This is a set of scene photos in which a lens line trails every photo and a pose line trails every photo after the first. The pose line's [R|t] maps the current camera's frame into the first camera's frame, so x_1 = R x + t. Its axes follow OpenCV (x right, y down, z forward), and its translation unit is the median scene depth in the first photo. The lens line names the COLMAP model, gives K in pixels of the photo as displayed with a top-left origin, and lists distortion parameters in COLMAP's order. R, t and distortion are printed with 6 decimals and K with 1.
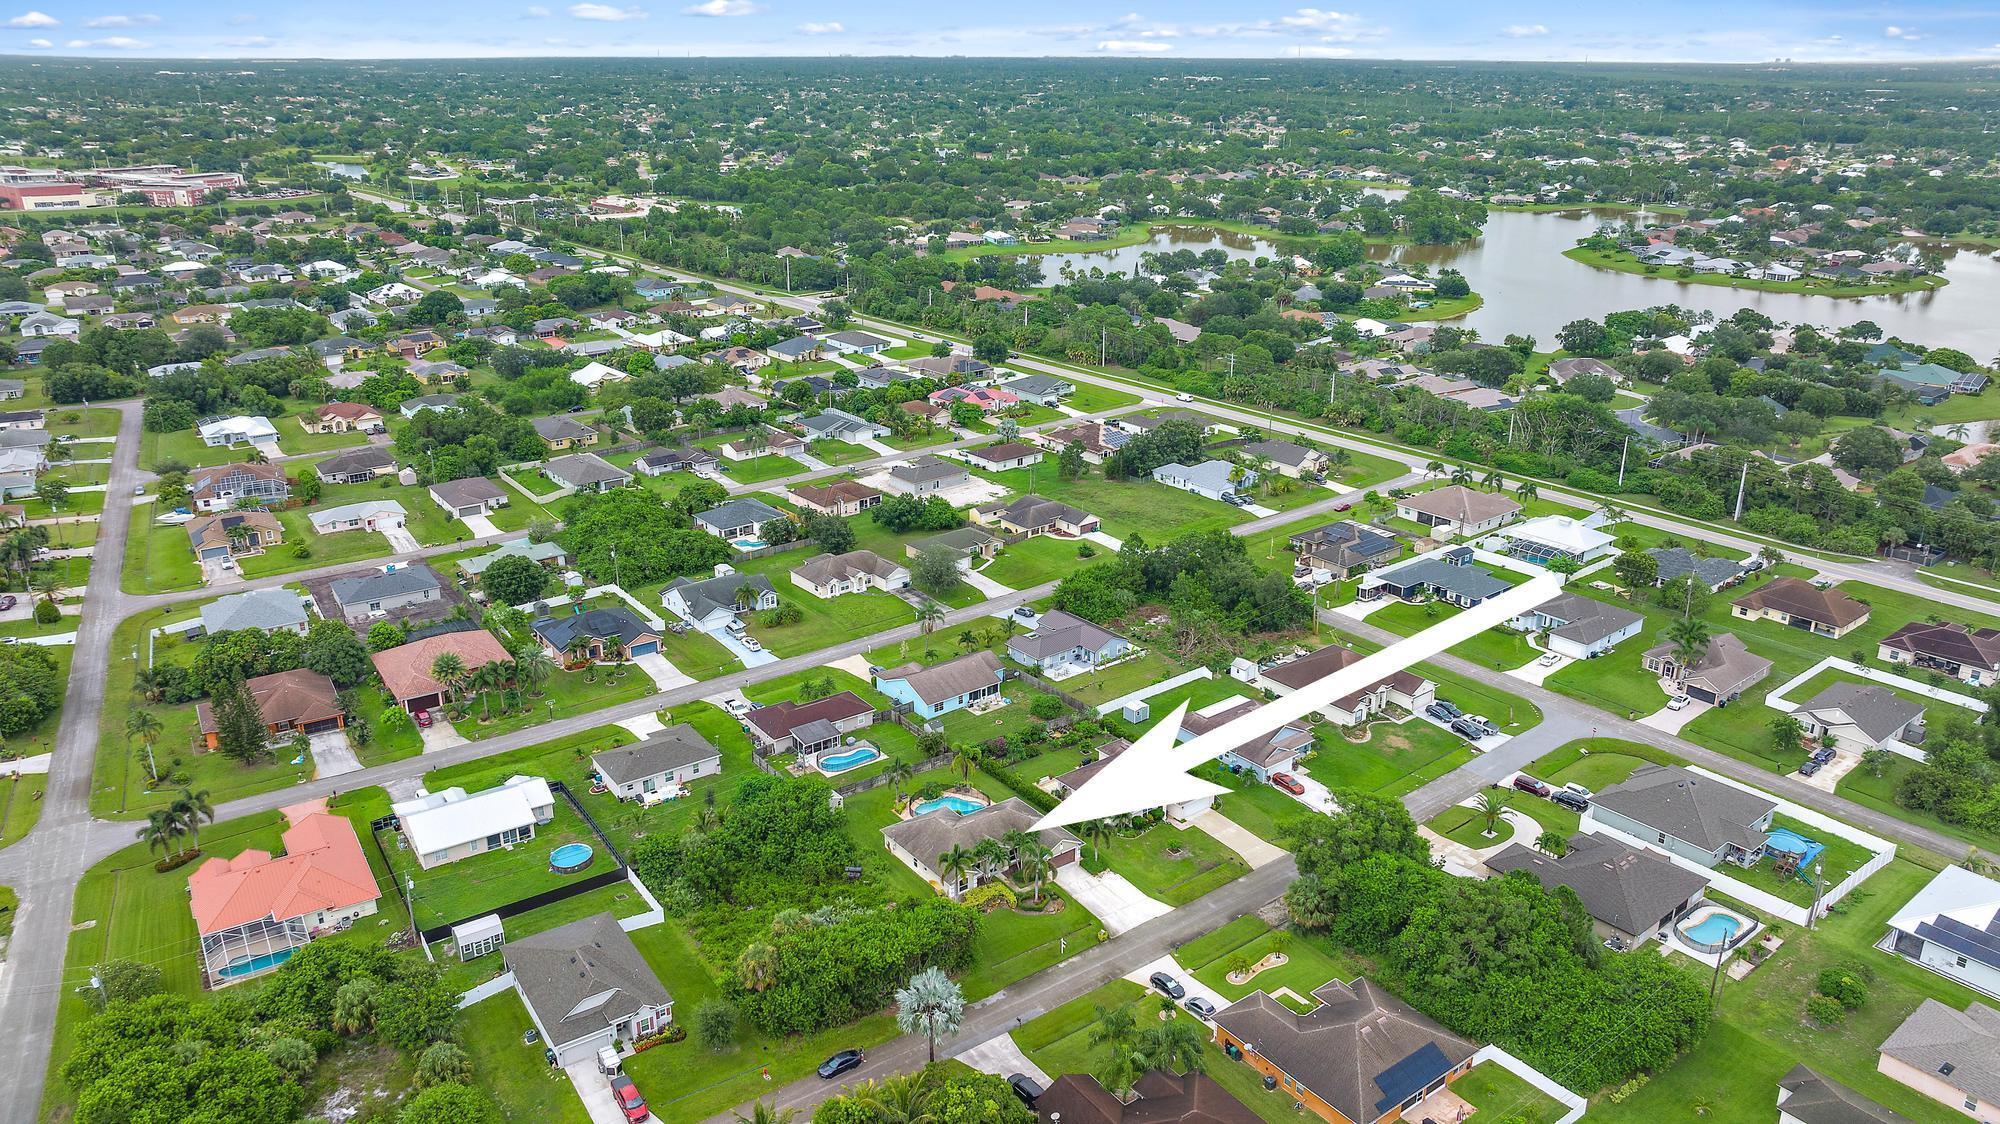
lens RADIAL K [[1411.4, 0, 1000.0], [0, 1411.4, 562.0], [0, 0, 1]] dist [-0.024686, 0.001653]
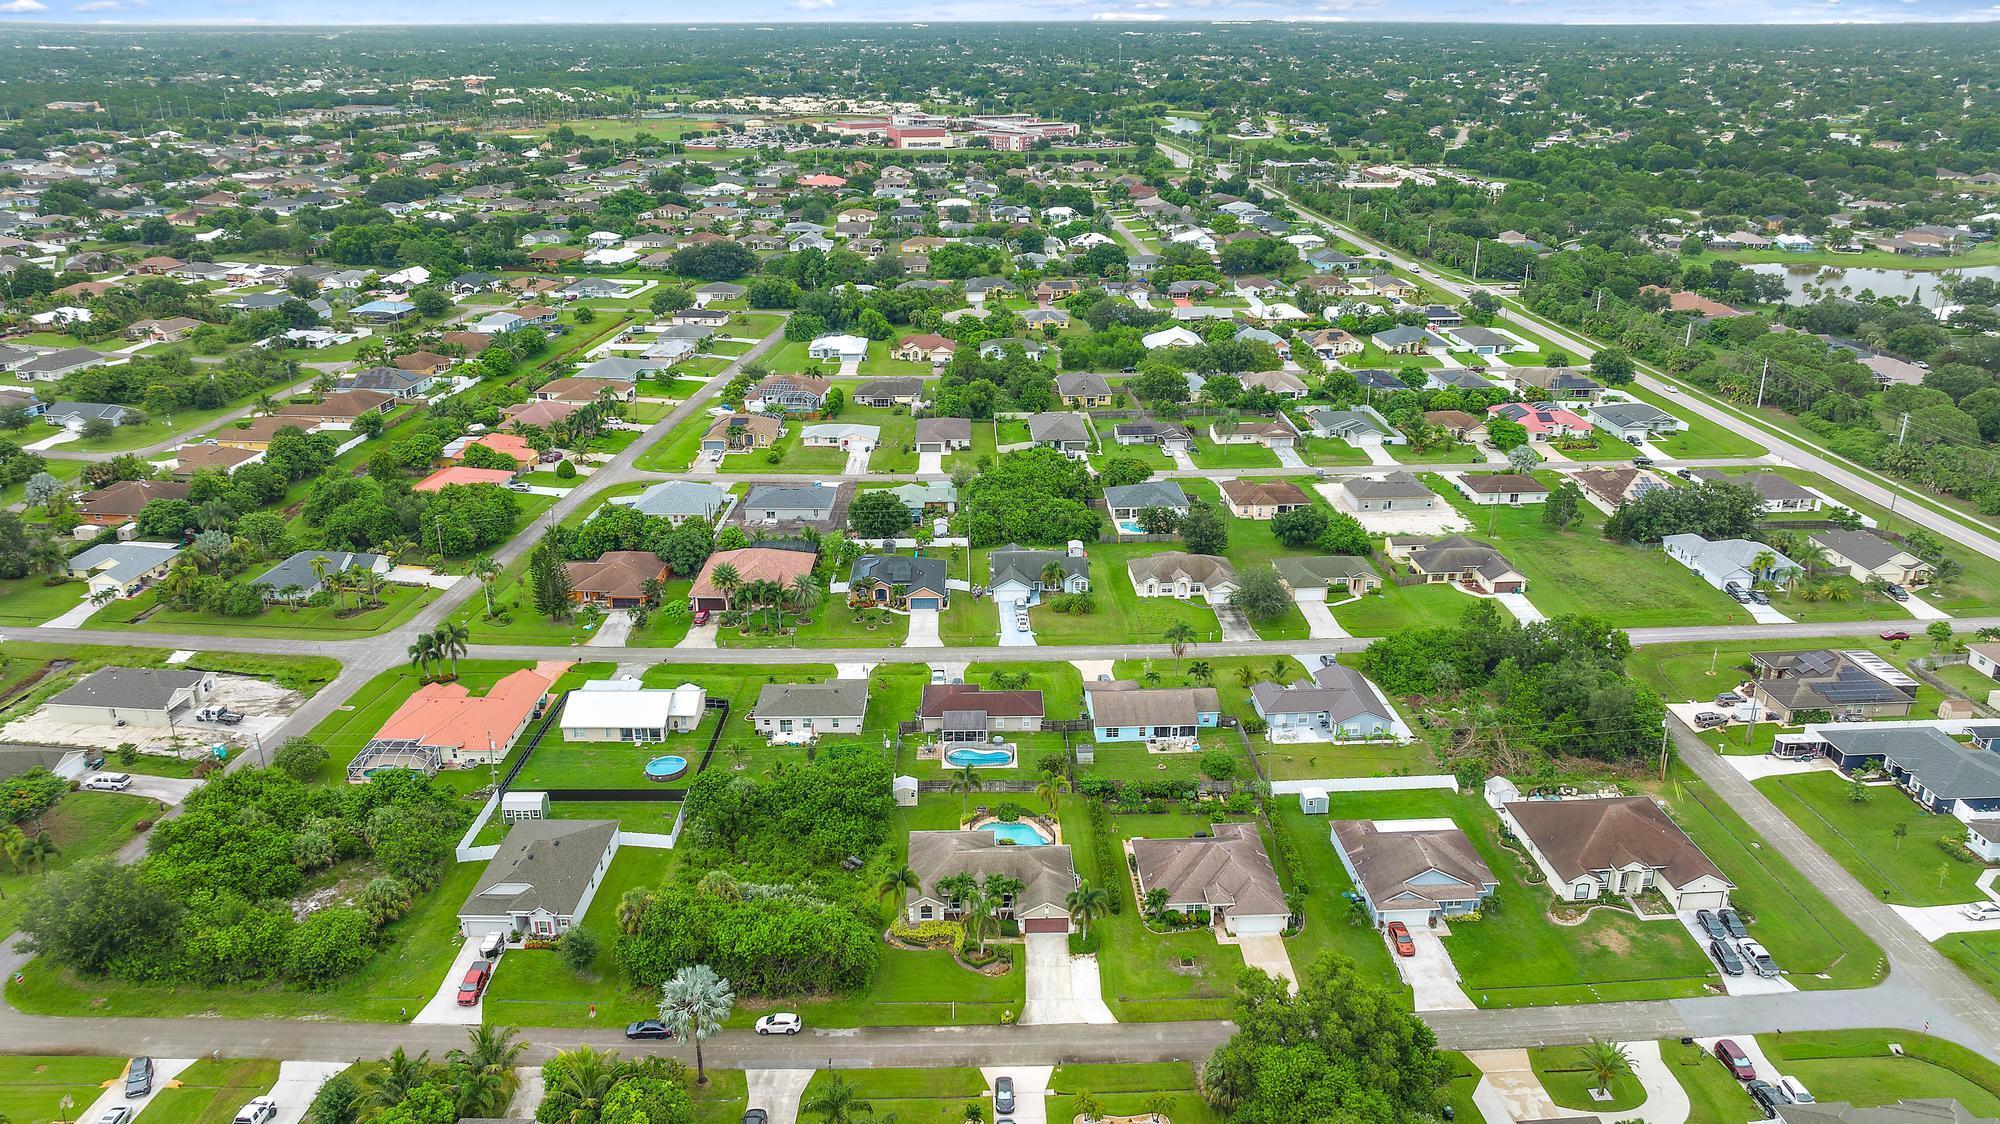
lens RADIAL K [[1454.3, 0, 1000.0], [0, 1454.3, 562.0], [0, 0, 1]] dist [-0.022887, 0.002335]
pose [[0.817115, 0.201208, -0.540221, 0.317514], [-0.194887, 0.978352, 0.069614, -0.045669], [0.542533, 0.048400, 0.838639, 0.149031]]
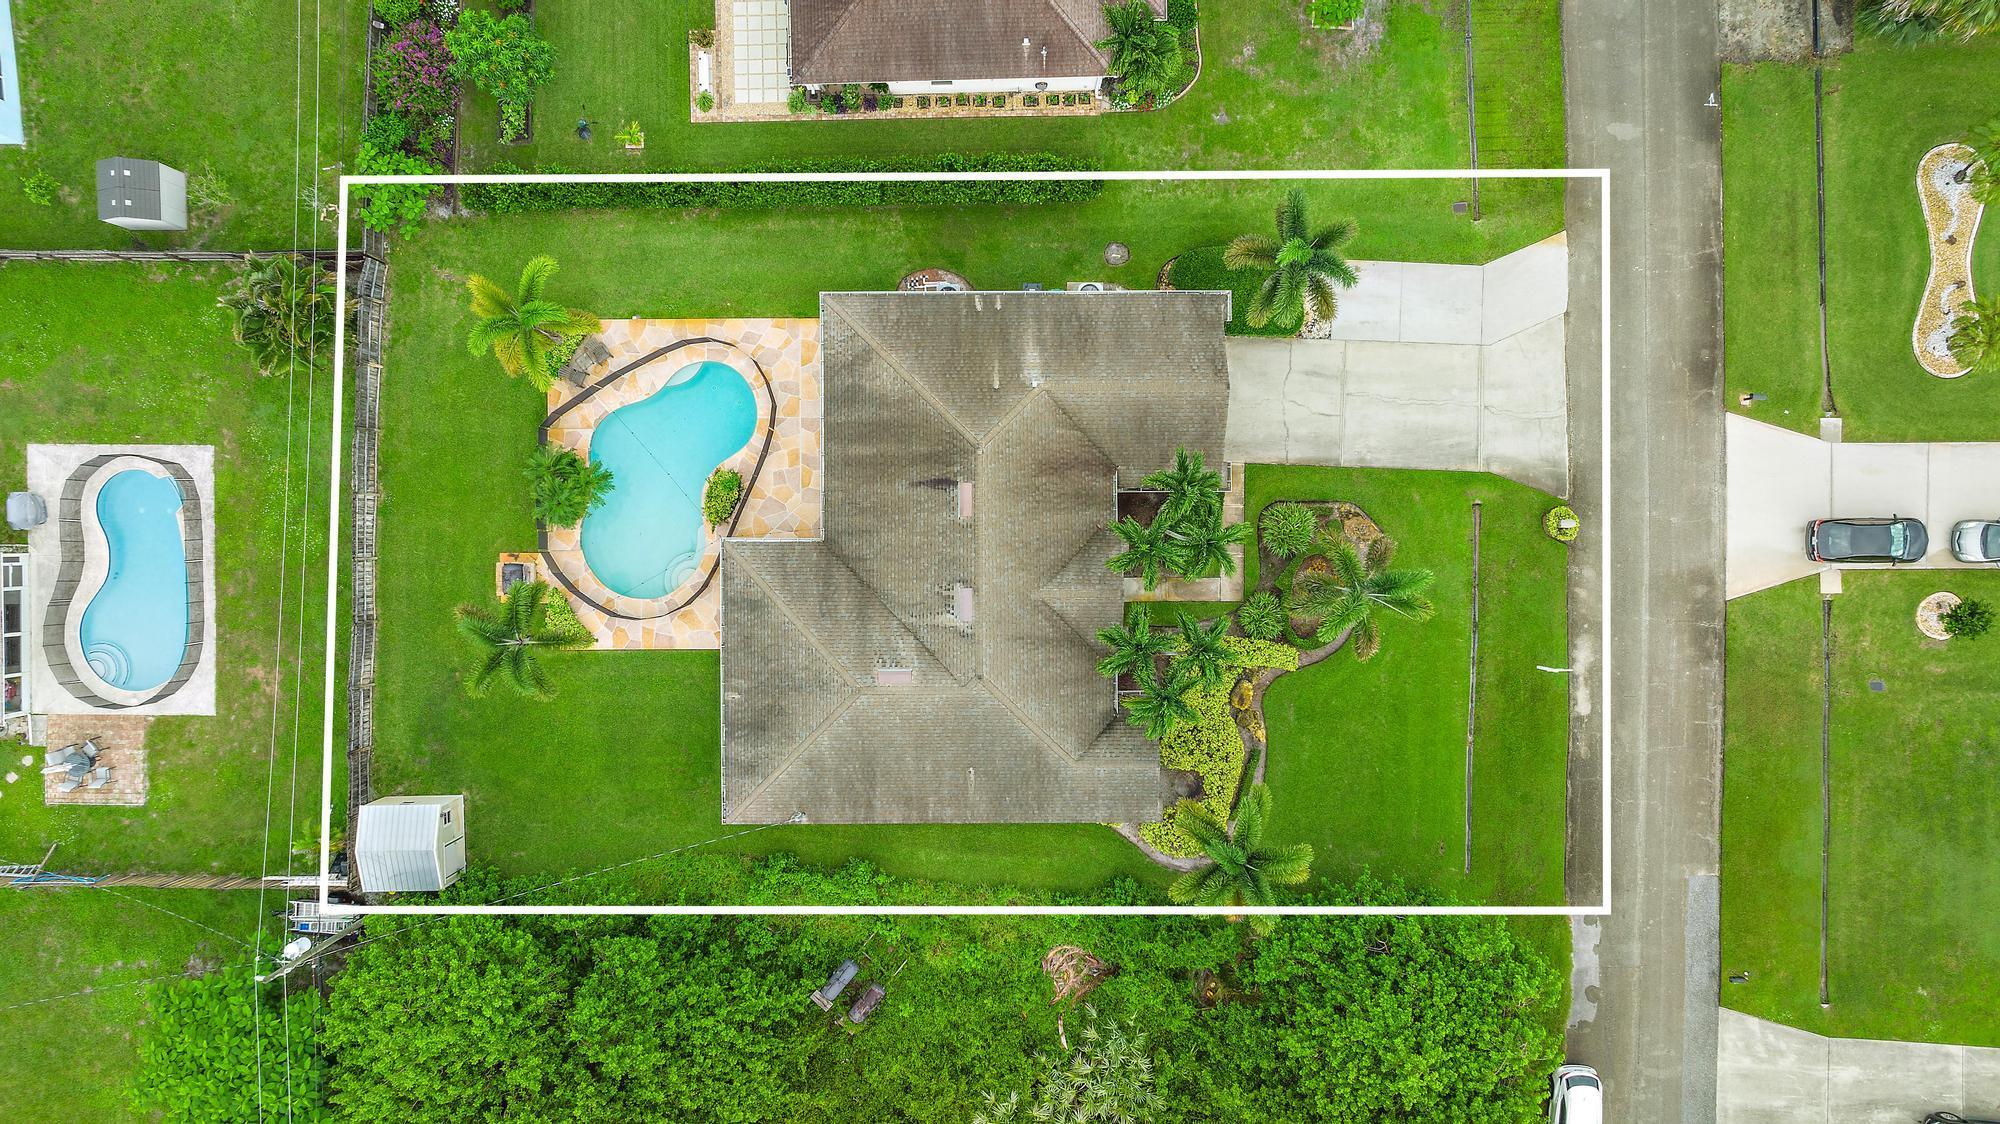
lens RADIAL K [[1411.4, 0, 1000.0], [0, 1411.4, 562.0], [0, 0, 1]] dist [-0.024686, 0.001653]
pose [[0.596205, -0.802797, -0.007538, -0.005491], [0.273840, 0.194525, 0.941898, -0.048076], [-0.754686, -0.563628, 0.335815, 0.628801]]
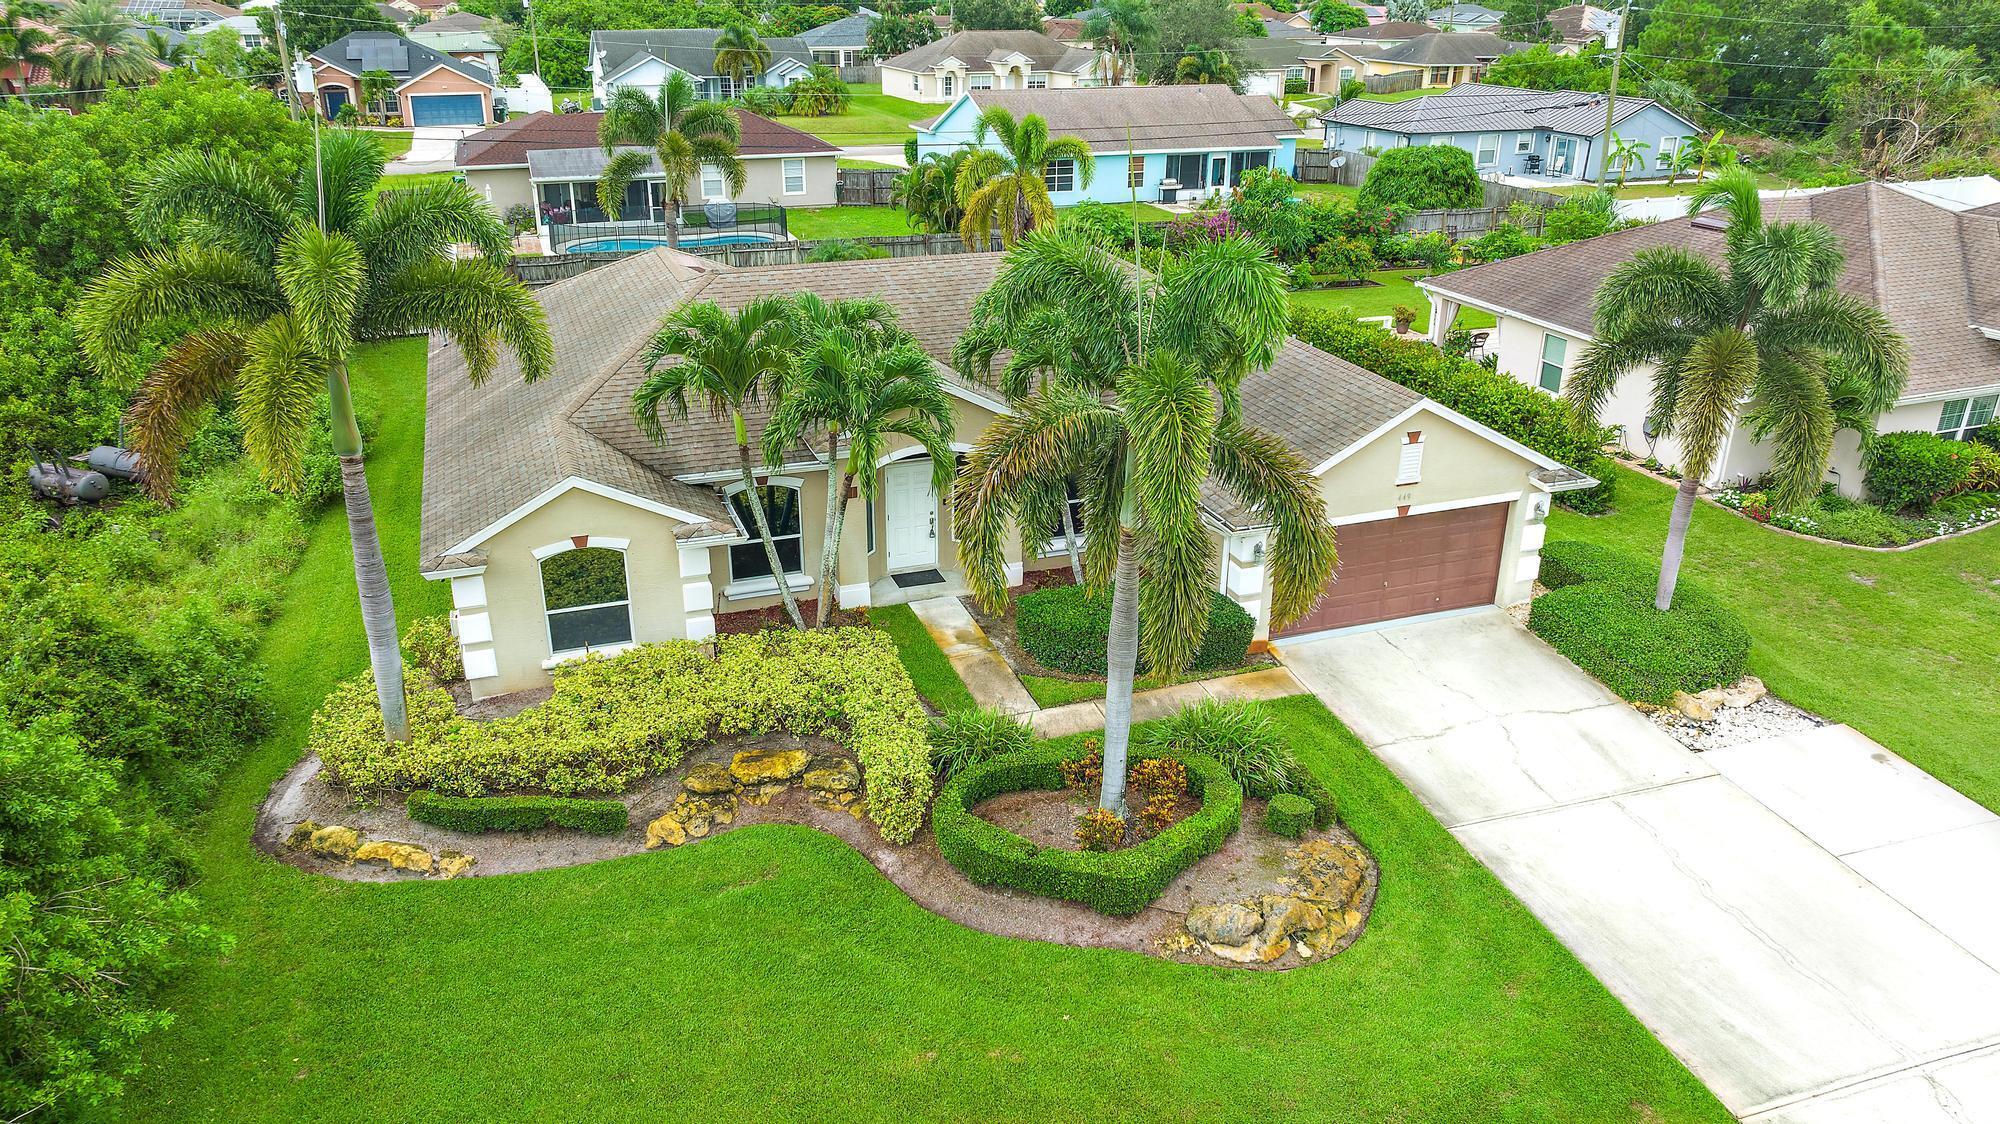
lens RADIAL K [[1411.4, 0, 1000.0], [0, 1411.4, 562.0], [0, 0, 1]] dist [-0.024686, 0.001653]
pose [[0.957478, 0.113397, -0.265287, 0.029658], [-0.101365, 0.993118, 0.058661, 0.142222], [0.270113, -0.029276, 0.962383, 0.589712]]
